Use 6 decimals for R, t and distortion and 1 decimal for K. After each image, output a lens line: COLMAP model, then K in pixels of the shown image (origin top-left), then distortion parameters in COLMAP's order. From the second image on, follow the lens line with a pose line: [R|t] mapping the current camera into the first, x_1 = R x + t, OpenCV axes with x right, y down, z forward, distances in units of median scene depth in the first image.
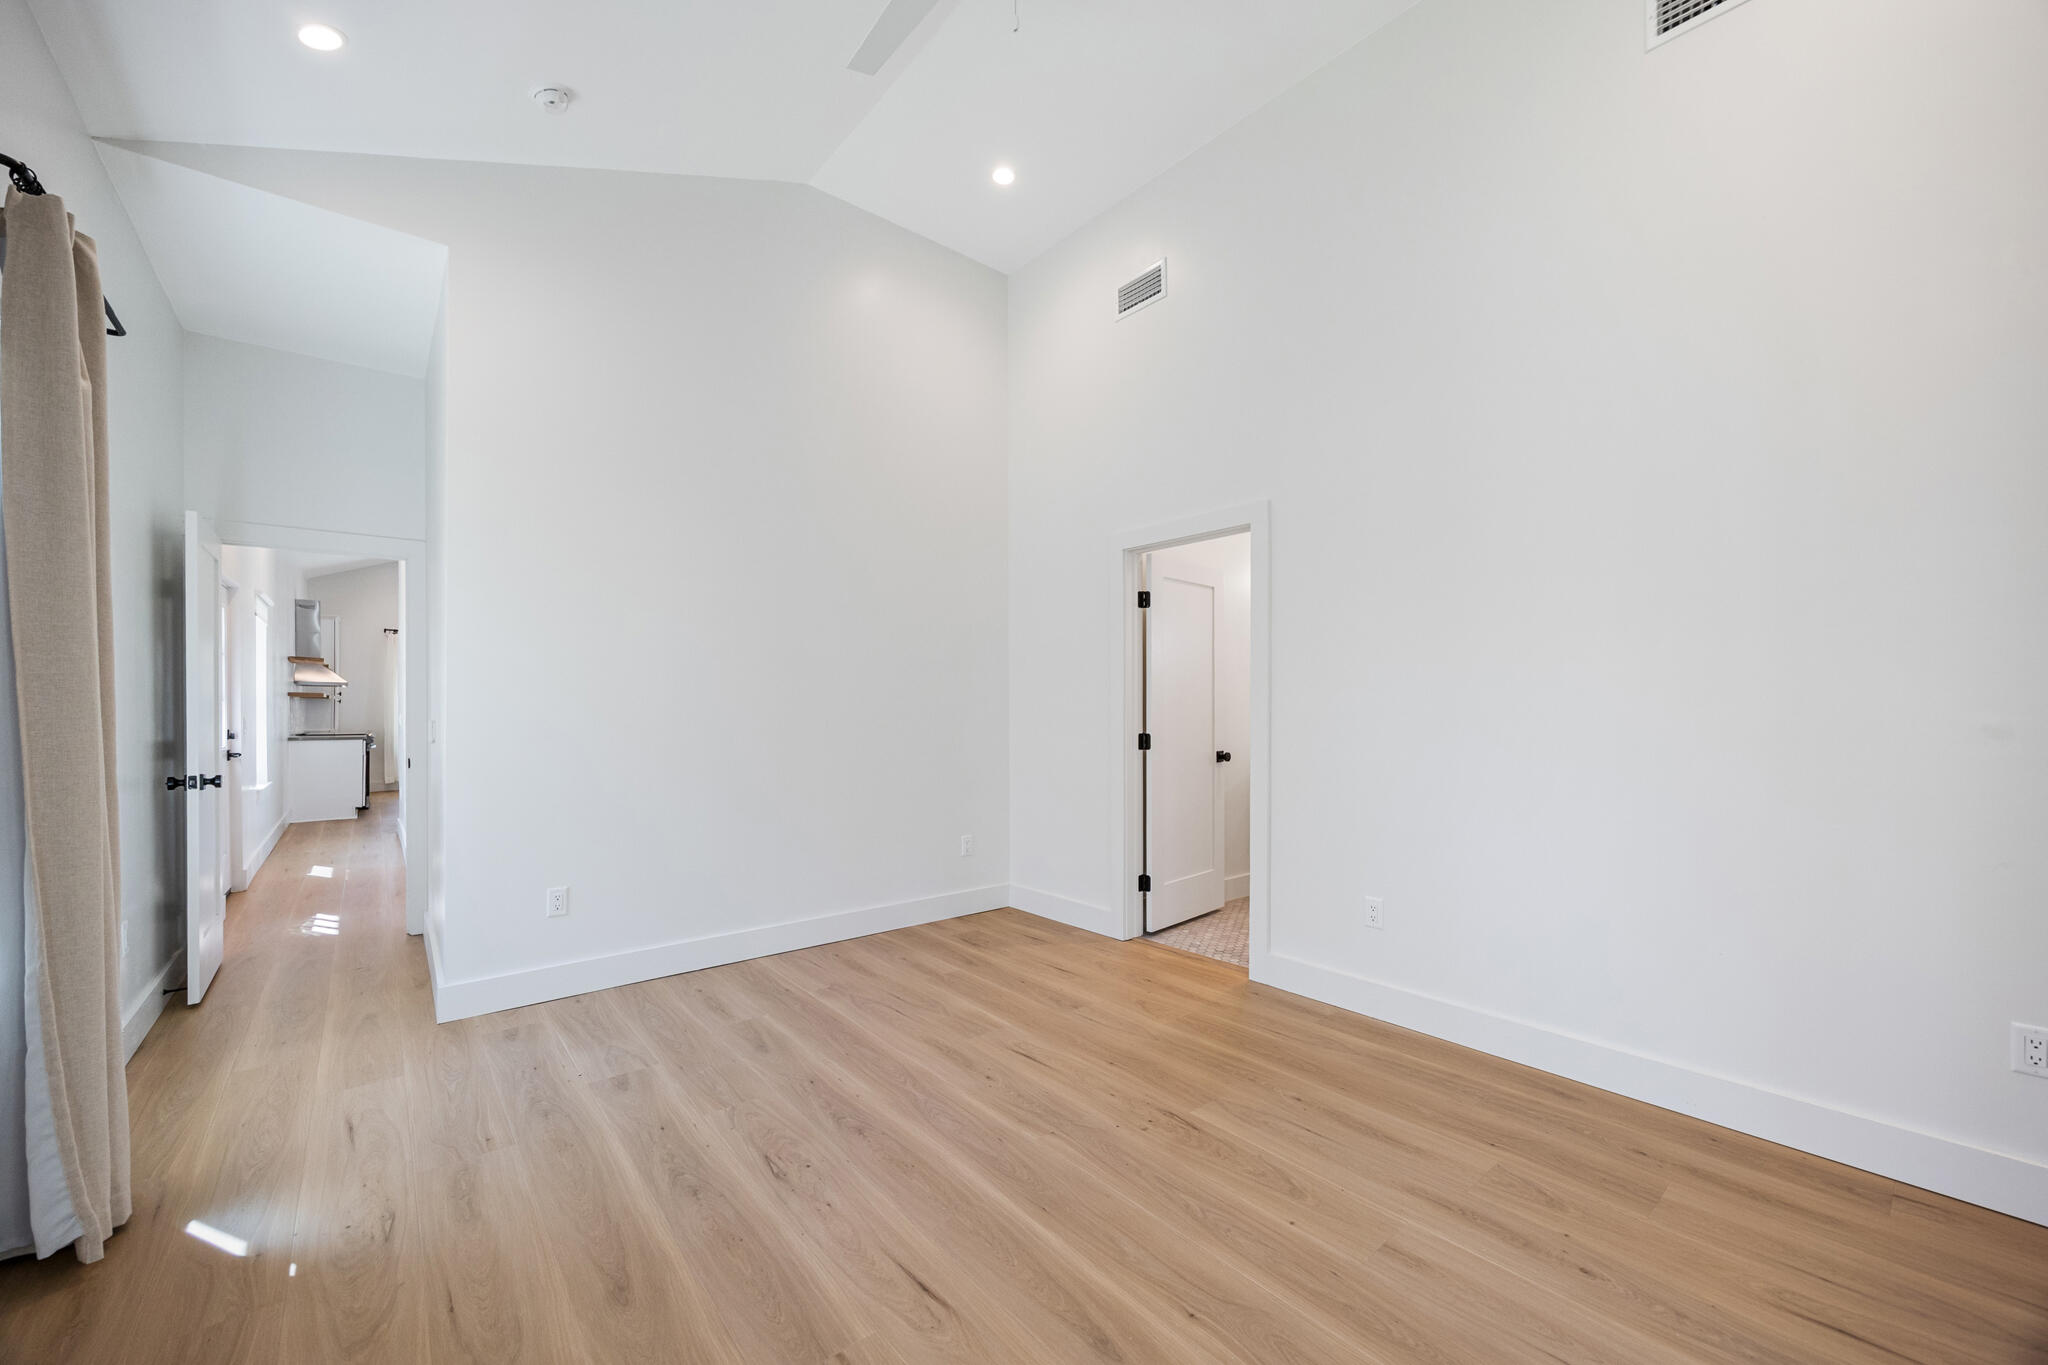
lens RADIAL K [[797.2, 0, 1017.1], [0, 797.2, 687.1], [0, 0, 1]] dist [-0.000712, -0.000200]
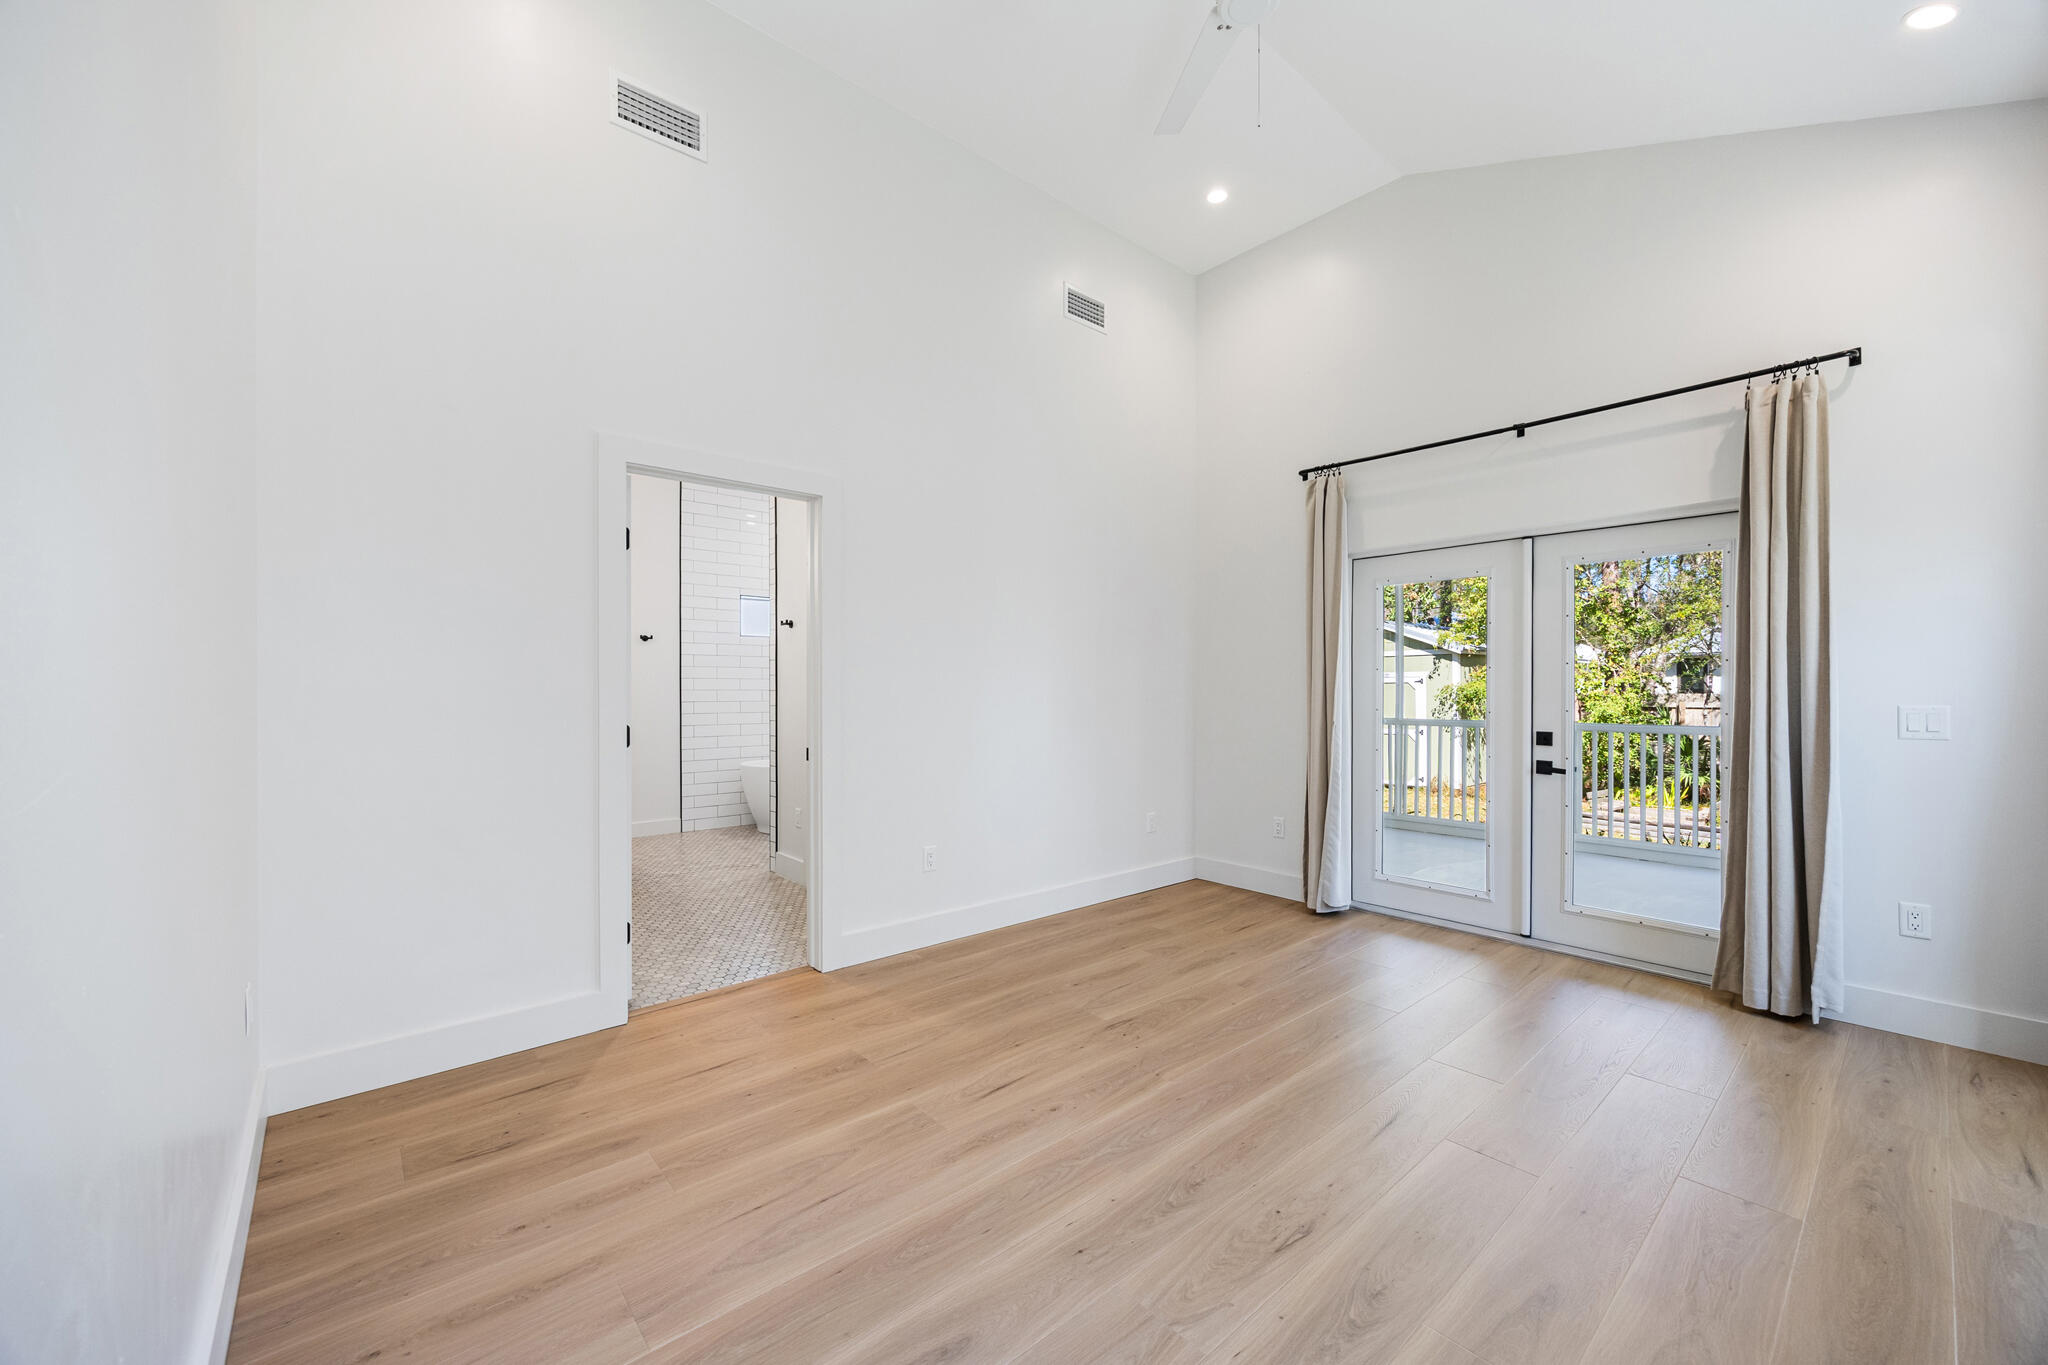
lens RADIAL K [[797.2, 0, 1017.1], [0, 797.2, 687.1], [0, 0, 1]] dist [-0.000712, -0.000200]
pose [[-0.032821, 0.004477, 0.999451, -0.904657], [-0.025006, 0.999673, -0.005299, 0.023593], [-0.999148, -0.025166, -0.032698, 1.057449]]
